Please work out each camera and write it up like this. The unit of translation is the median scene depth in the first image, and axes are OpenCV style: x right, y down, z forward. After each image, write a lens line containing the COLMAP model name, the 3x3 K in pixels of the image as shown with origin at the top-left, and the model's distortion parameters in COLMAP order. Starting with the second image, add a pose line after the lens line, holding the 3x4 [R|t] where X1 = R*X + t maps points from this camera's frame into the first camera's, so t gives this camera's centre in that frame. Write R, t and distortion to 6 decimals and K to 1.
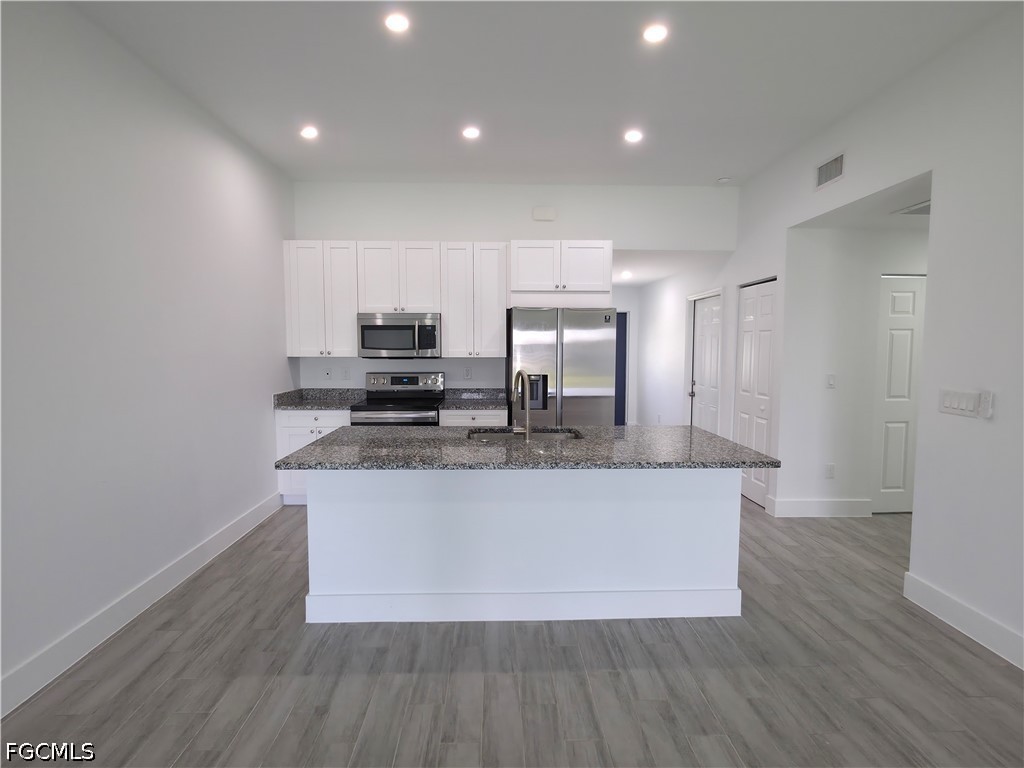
lens RADIAL K [[519.5, 0, 511.5], [0, 519.5, 387.2], [0, 0, 1]] dist [-0.004950, -0.000063]
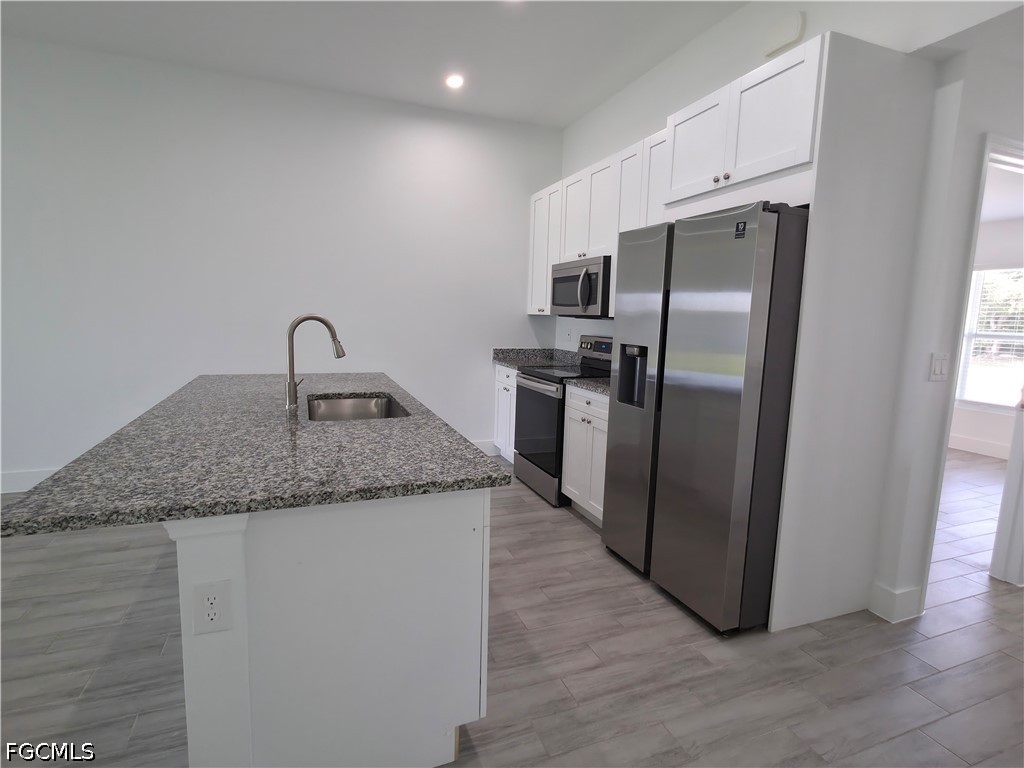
lens RADIAL K [[519.5, 0, 509.3], [0, 519.5, 378.9], [0, 0, 1]] dist [-0.004950, -0.000063]
pose [[0.324155, 0.120420, -0.938308, 0.531930], [-0.098253, 0.990786, 0.093212, -0.025825], [0.940888, 0.061976, 0.333000, 0.650768]]
